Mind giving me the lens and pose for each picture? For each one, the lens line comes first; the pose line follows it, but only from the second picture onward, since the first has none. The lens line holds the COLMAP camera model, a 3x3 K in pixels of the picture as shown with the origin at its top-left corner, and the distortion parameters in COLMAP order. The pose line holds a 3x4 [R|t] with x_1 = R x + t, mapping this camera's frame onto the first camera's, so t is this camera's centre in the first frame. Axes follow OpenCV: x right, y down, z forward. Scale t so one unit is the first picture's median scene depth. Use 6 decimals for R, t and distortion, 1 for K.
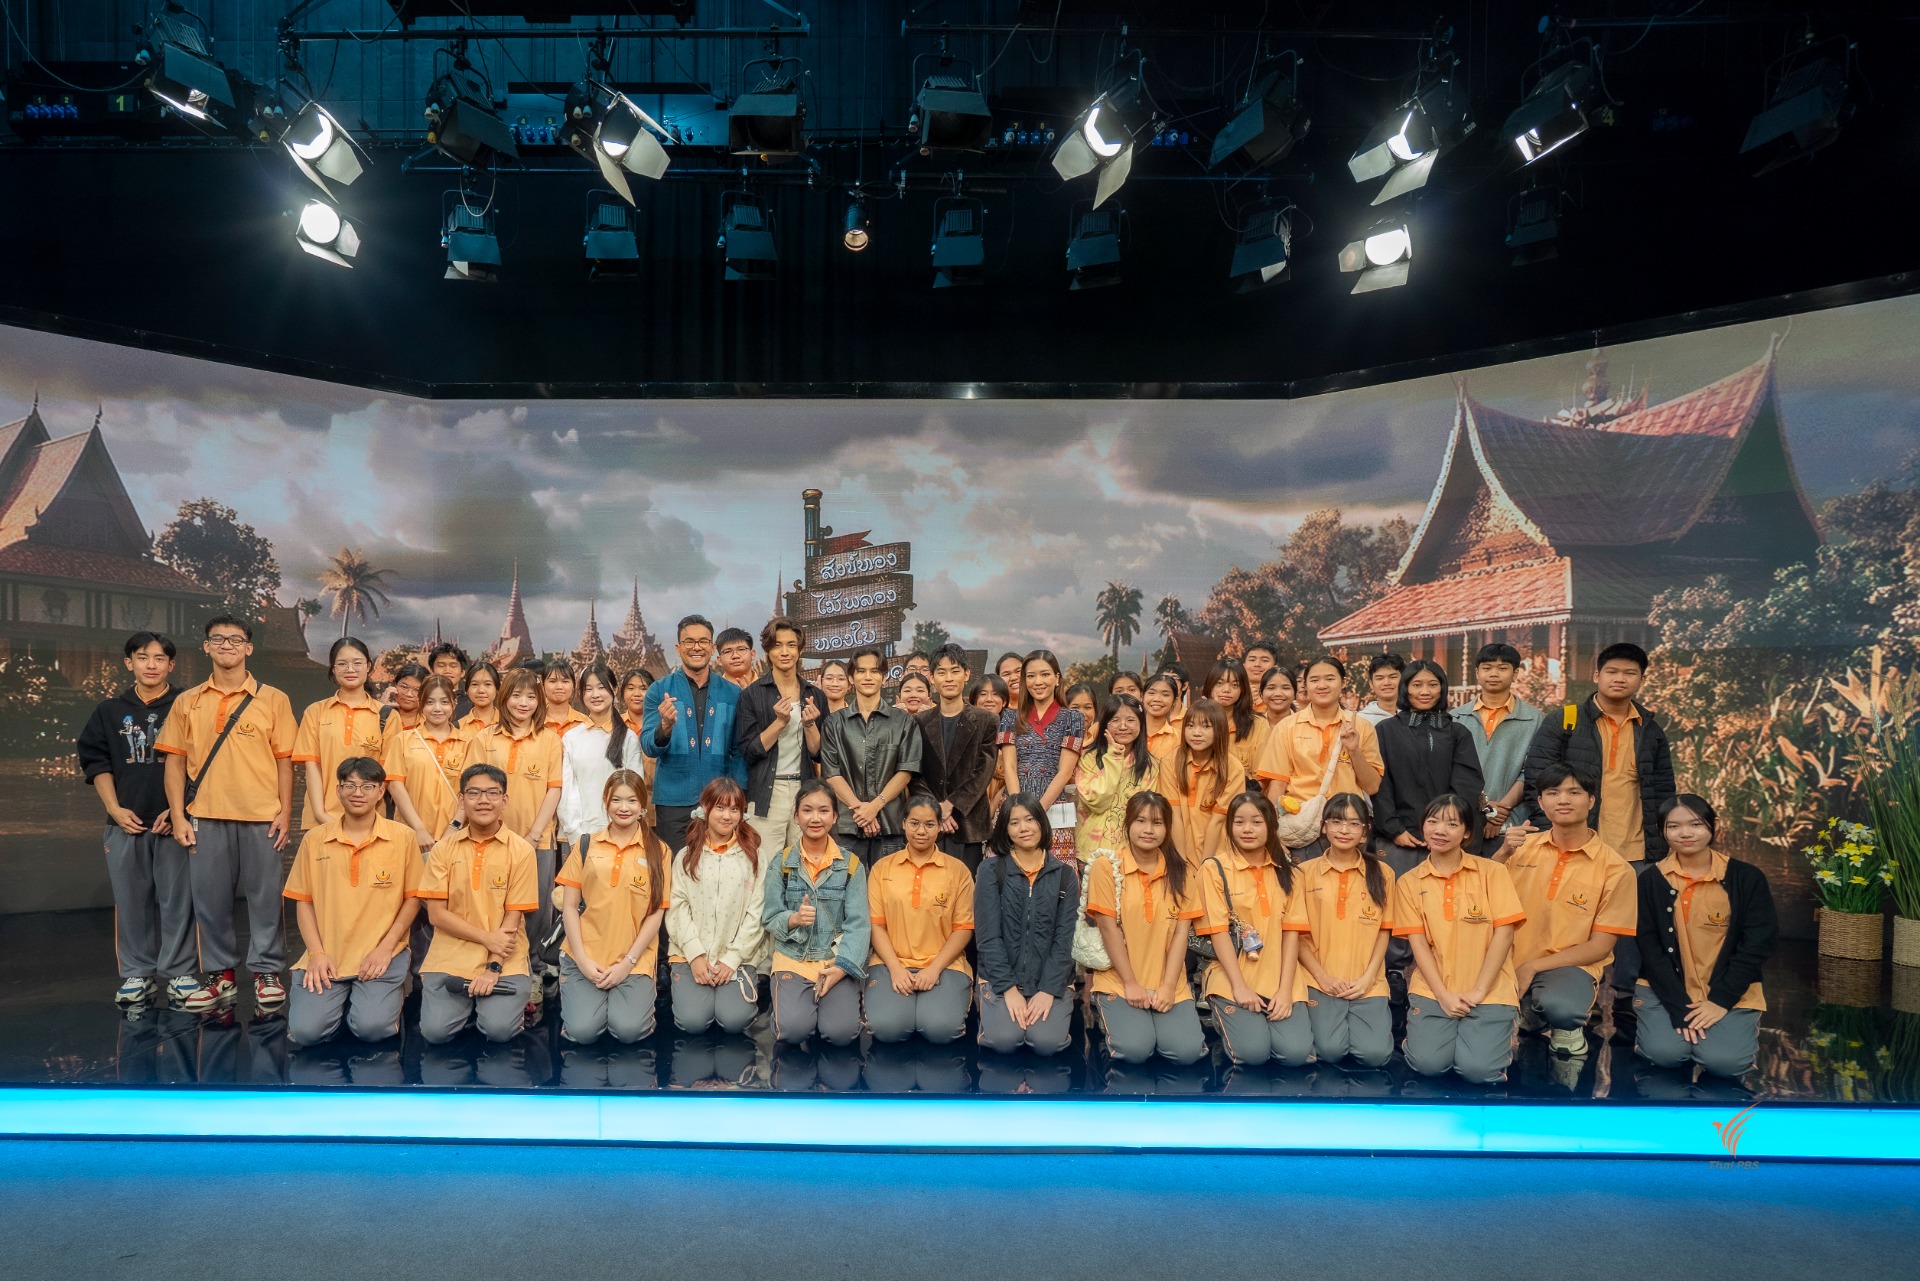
lens RADIAL K [[1073.2, 0, 955.6], [0, 1073.2, 773.9], [0, 0, 1]] dist [0.007177, 0.000652]
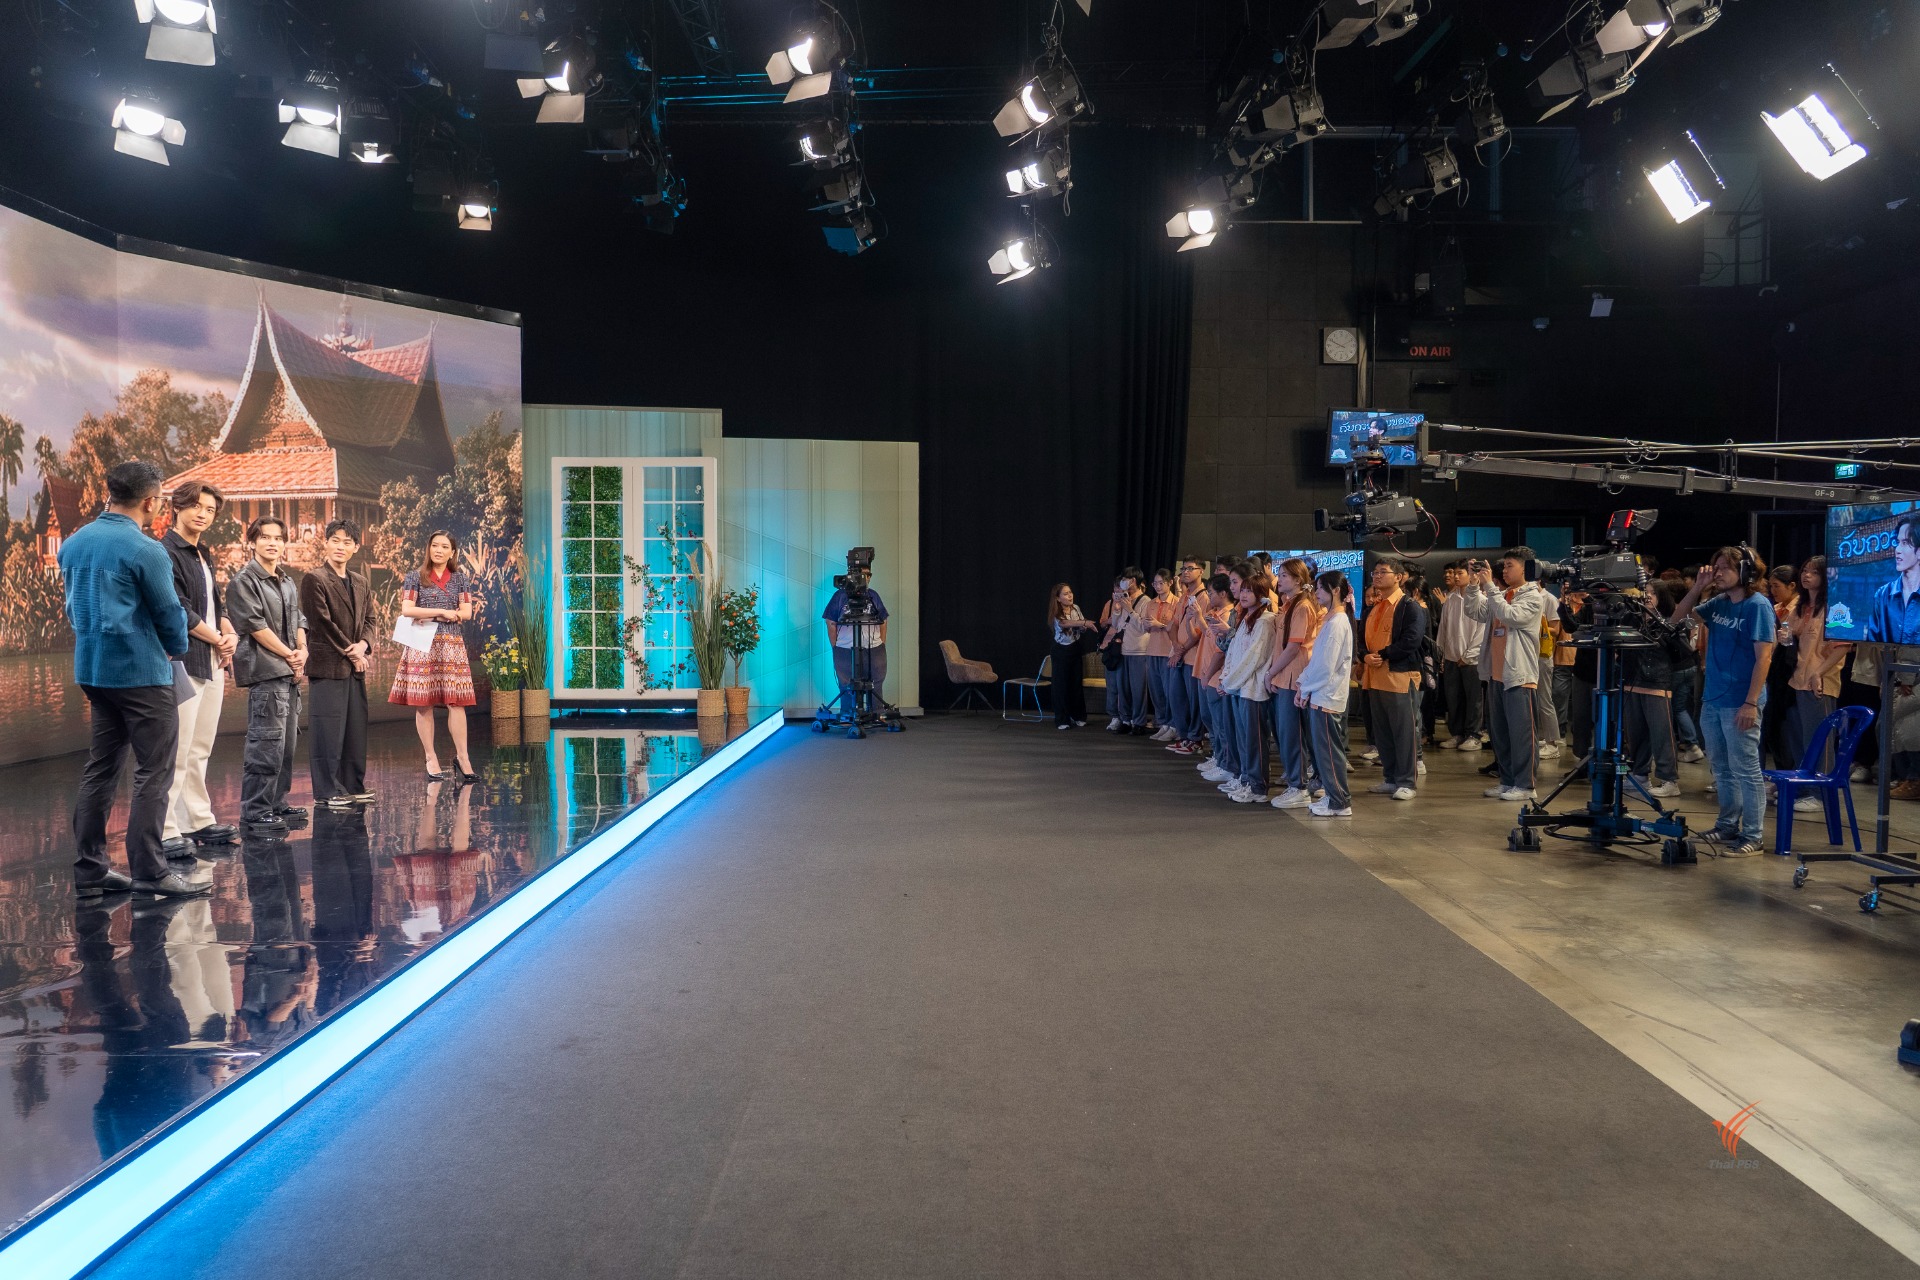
lens RADIAL K [[1322.4, 0, 960.2], [0, 1322.4, 639.1], [0, 0, 1]] dist [-0.003418, -0.001393]
pose [[-0.006723, -0.046693, 0.998887, -0.984804], [0.029969, 0.998451, 0.046875, -0.022126], [-0.999528, 0.030251, -0.005313, 0.243352]]
